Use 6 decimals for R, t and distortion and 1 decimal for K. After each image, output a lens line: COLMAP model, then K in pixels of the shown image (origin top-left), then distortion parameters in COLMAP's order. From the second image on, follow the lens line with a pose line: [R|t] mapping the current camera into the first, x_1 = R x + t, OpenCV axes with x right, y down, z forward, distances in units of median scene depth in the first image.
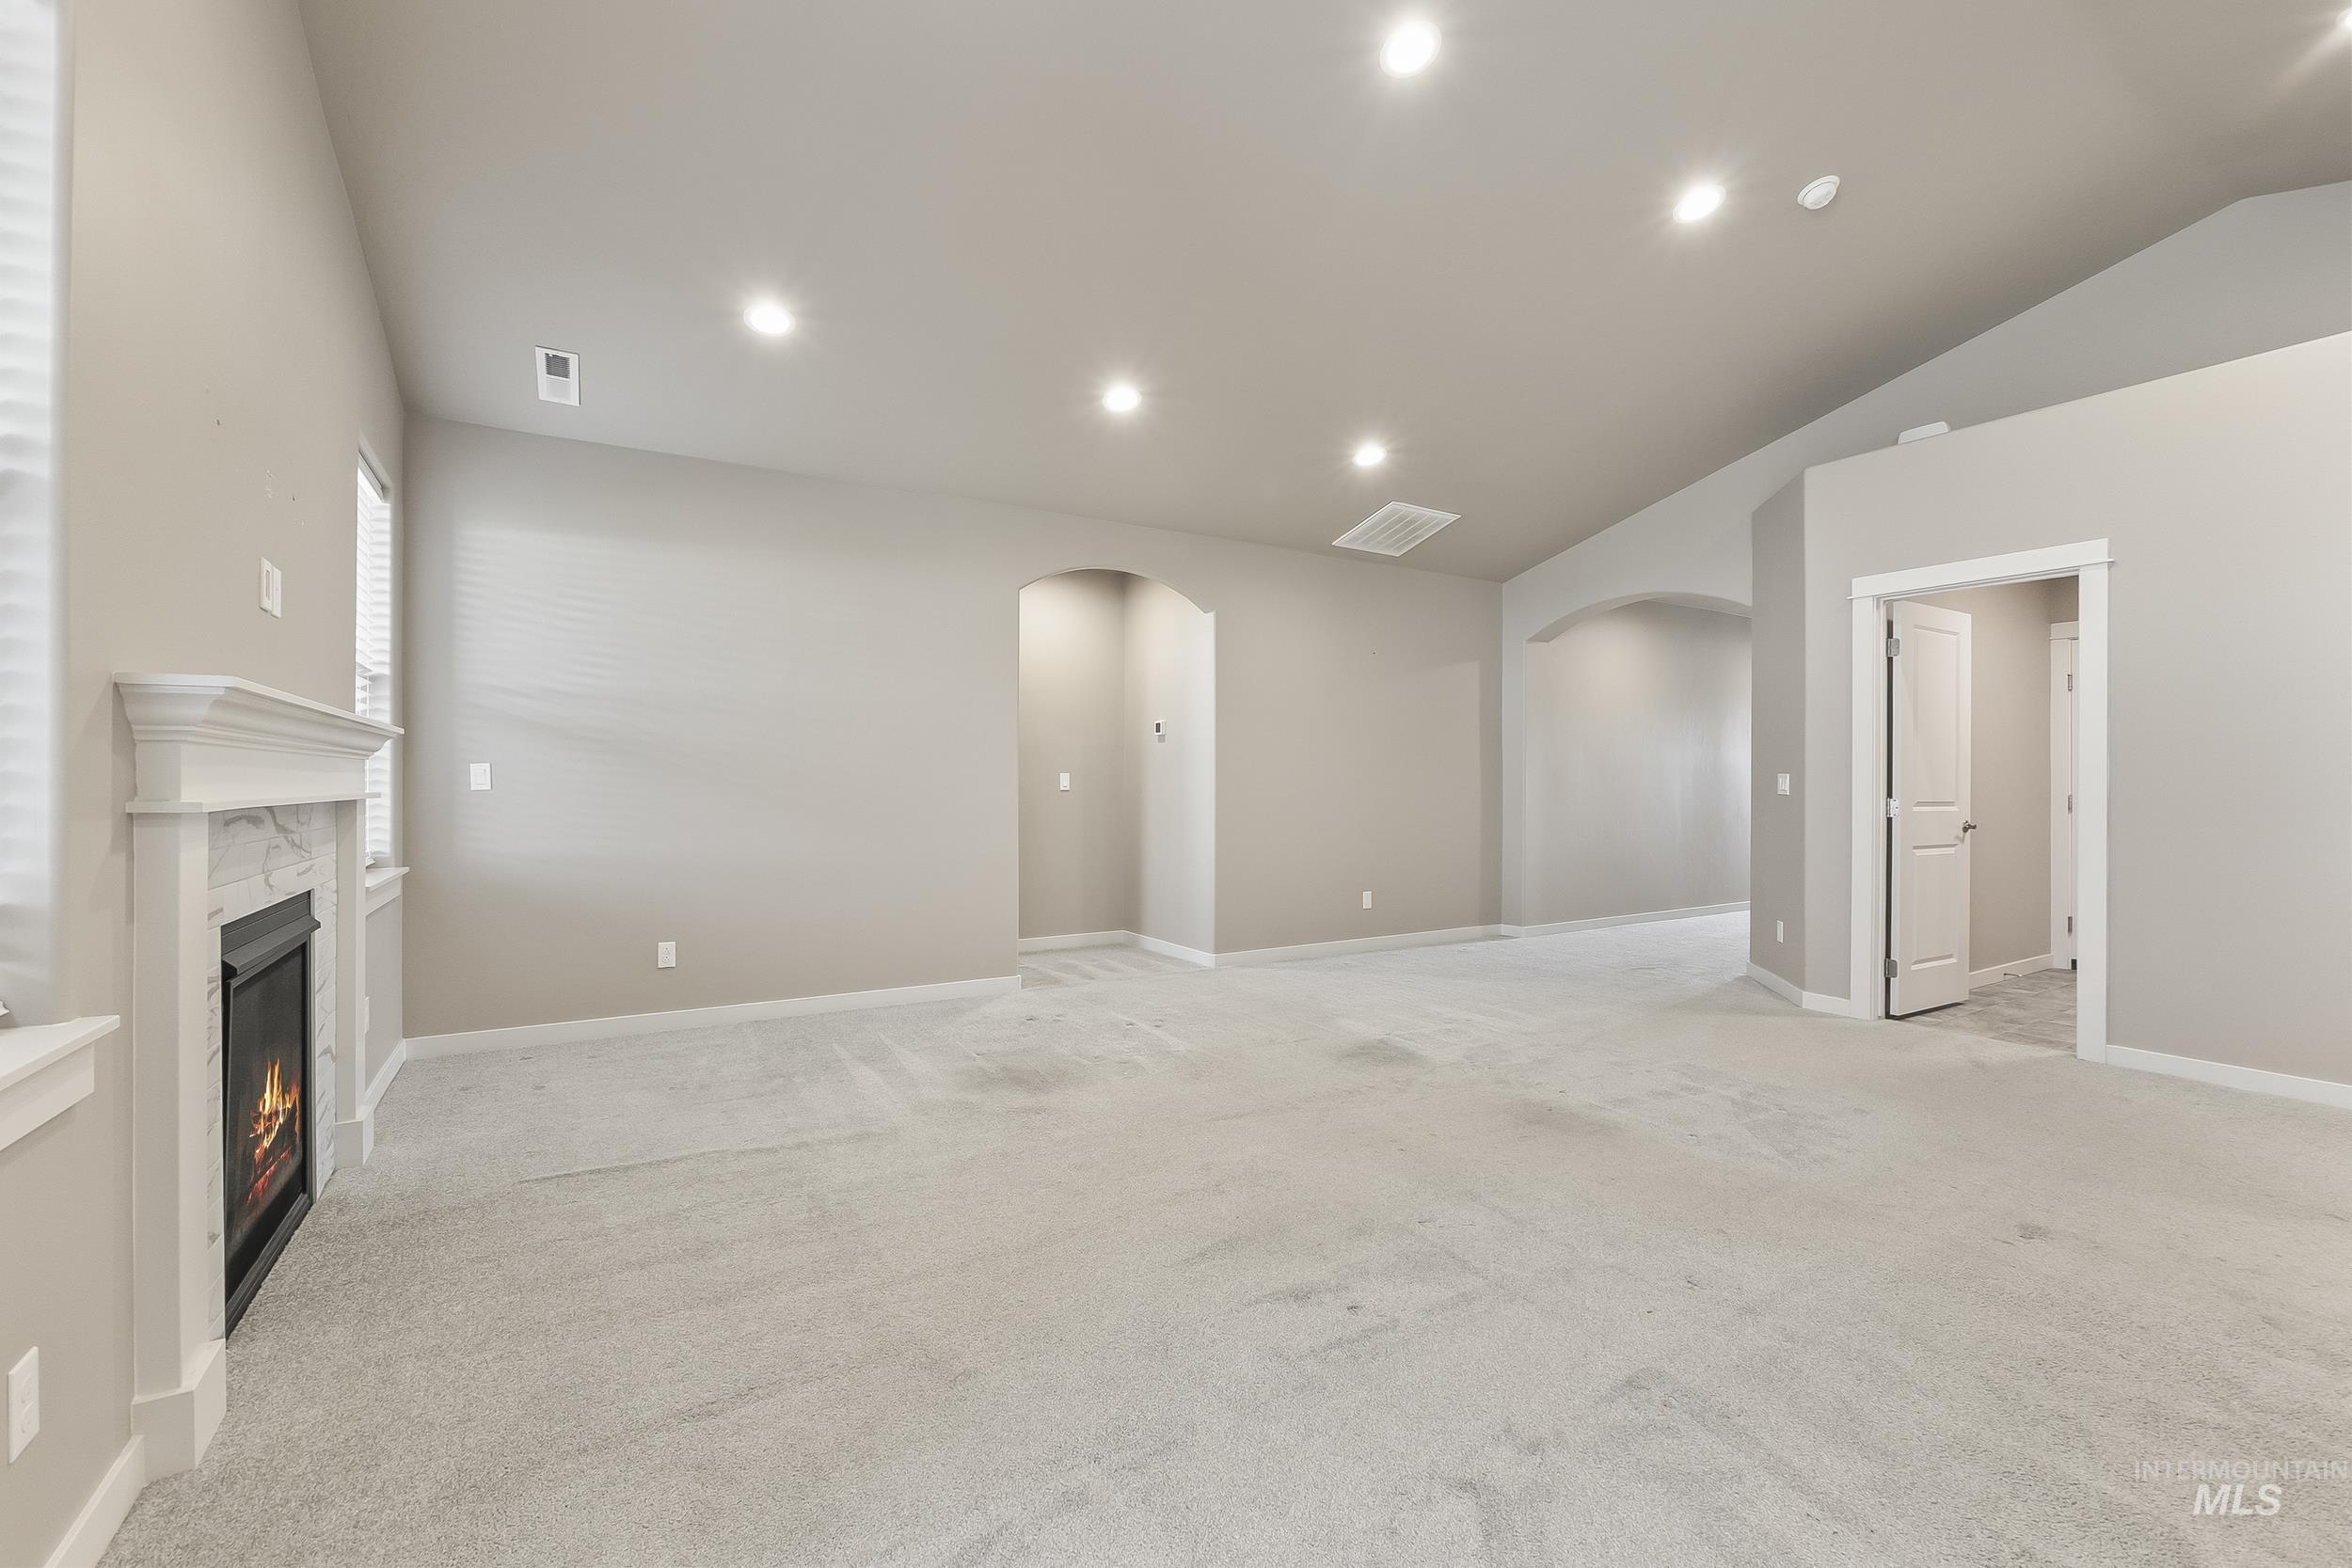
lens RADIAL K [[990.5, 0, 1181.1], [0, 990.5, 784.7], [0, 0, 1]] dist [-0.005882, -0.000489]
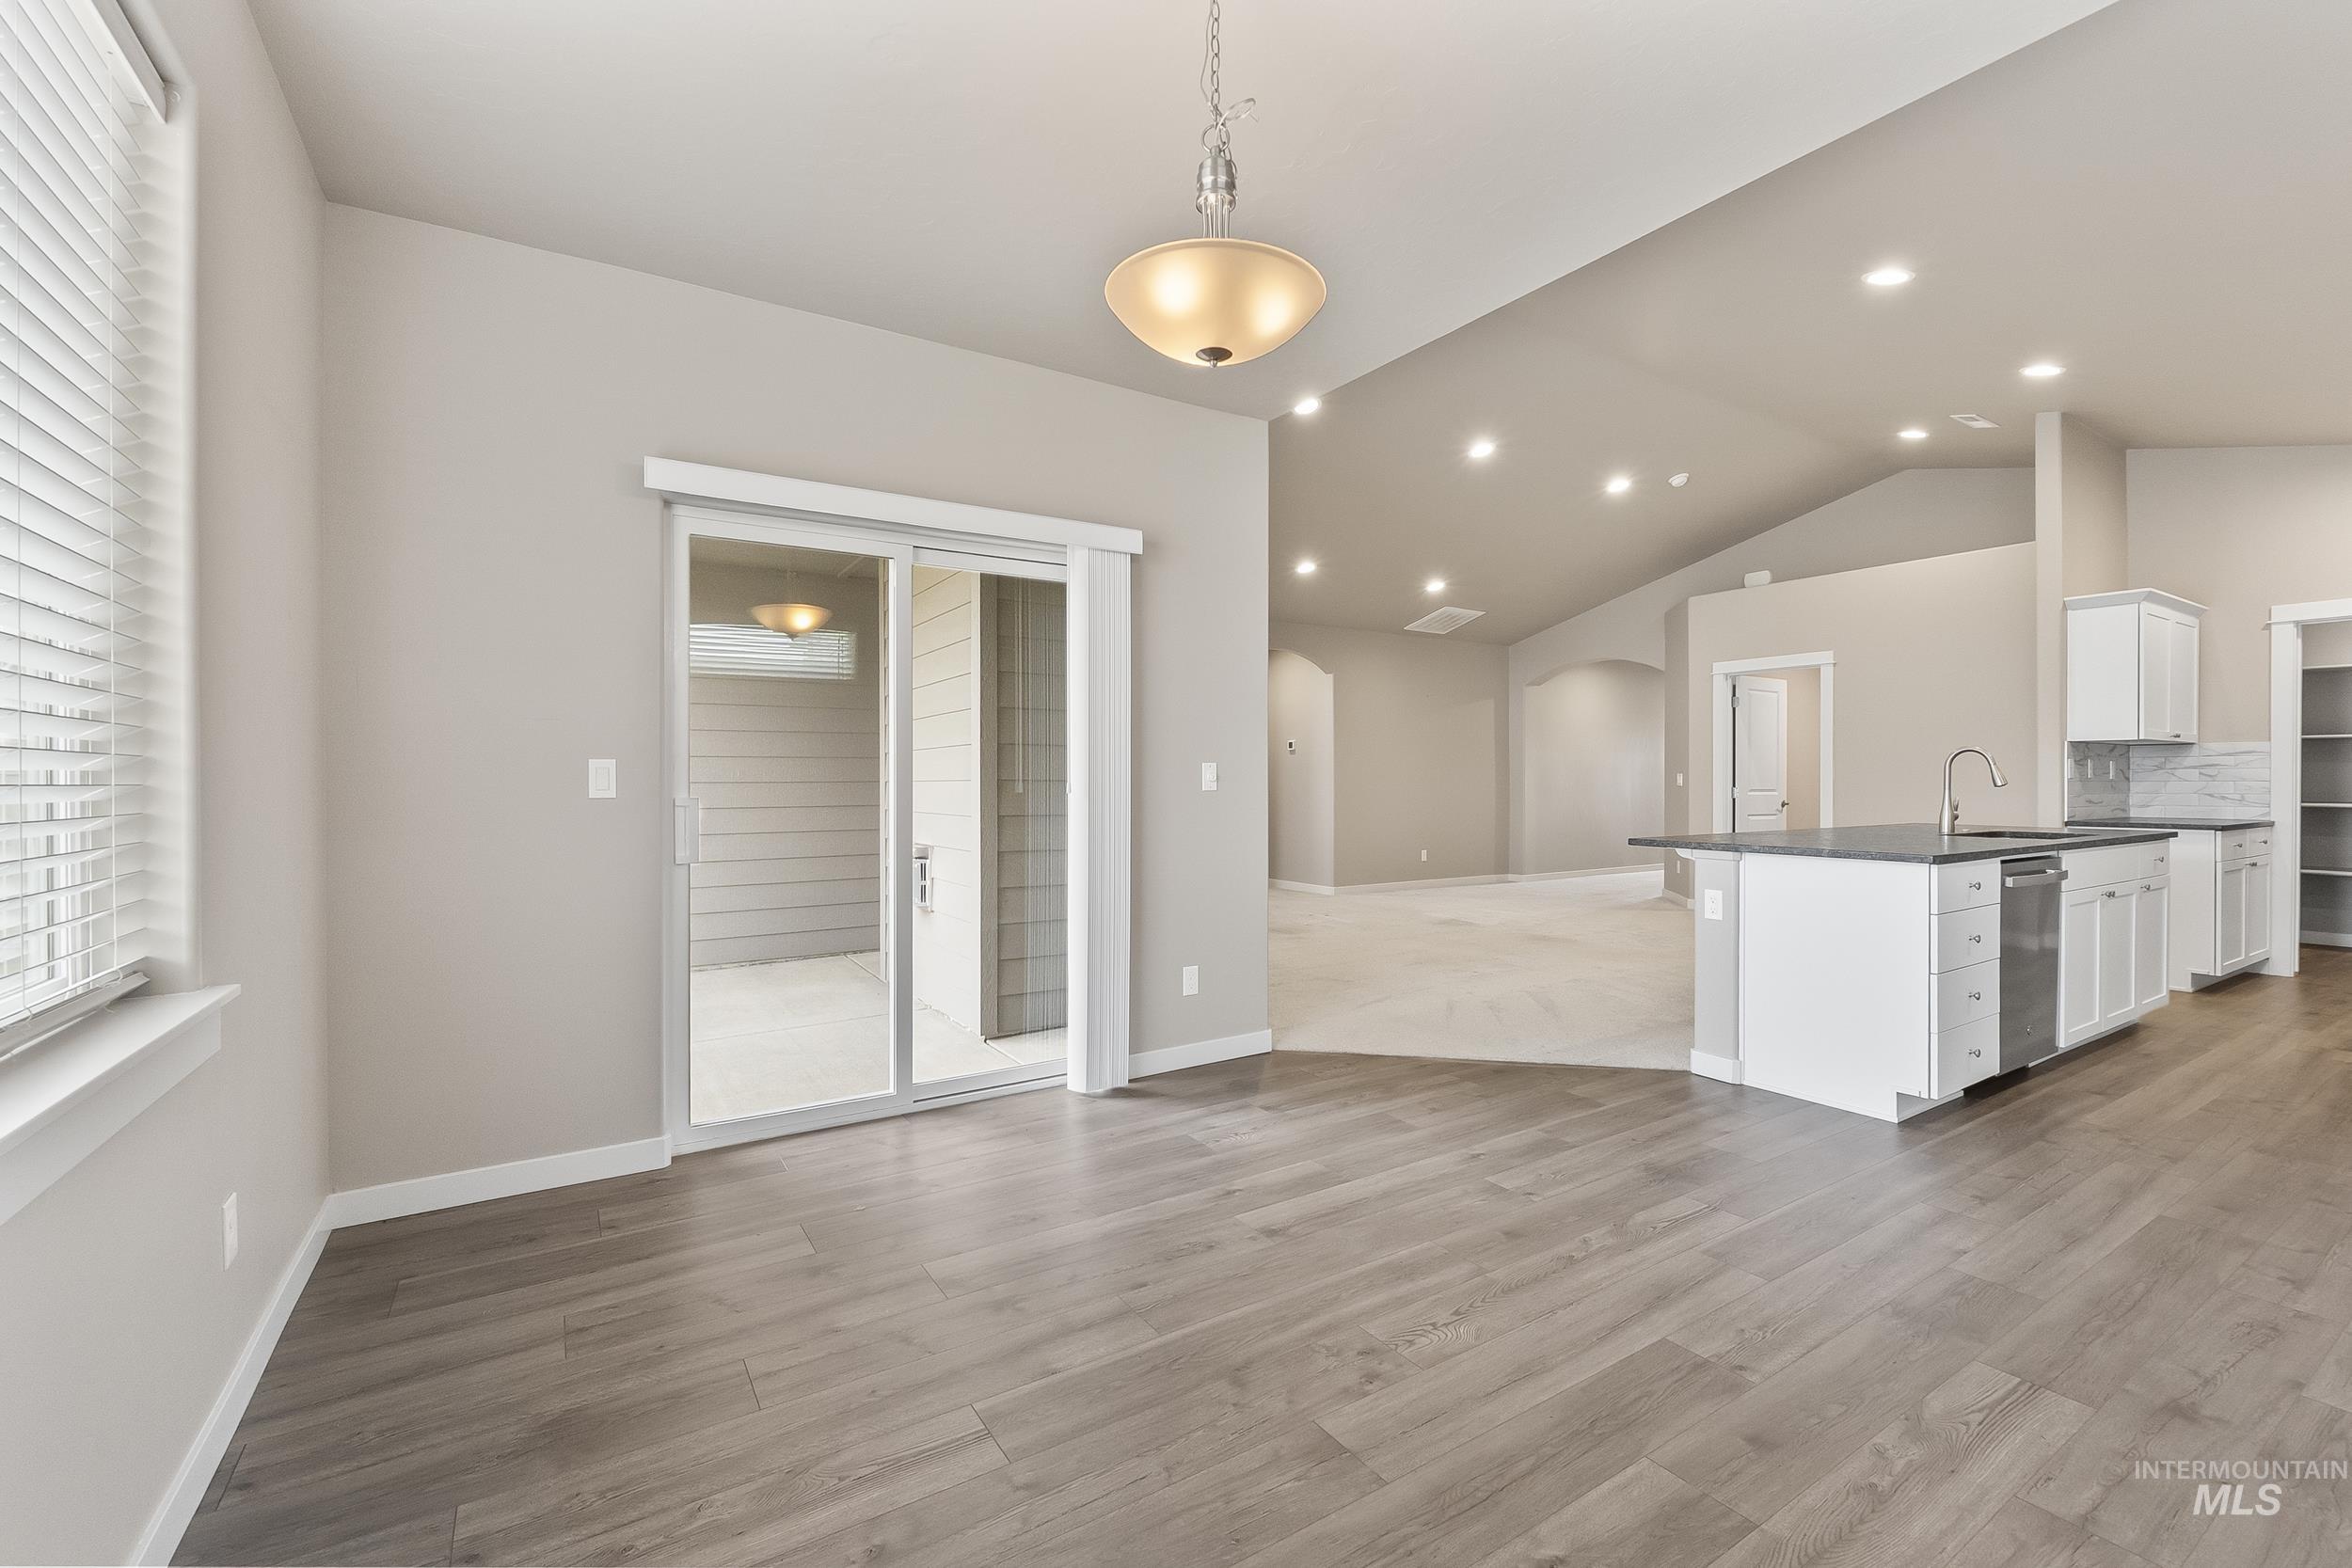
lens RADIAL K [[990.5, 0, 1181.1], [0, 990.5, 784.7], [0, 0, 1]] dist [-0.005882, -0.000489]
pose [[0.999891, -0.003986, 0.014245, -0.295242], [0.003966, 0.999991, 0.001466, 0.002311], [-0.014251, -0.001409, 0.999897, -0.750266]]
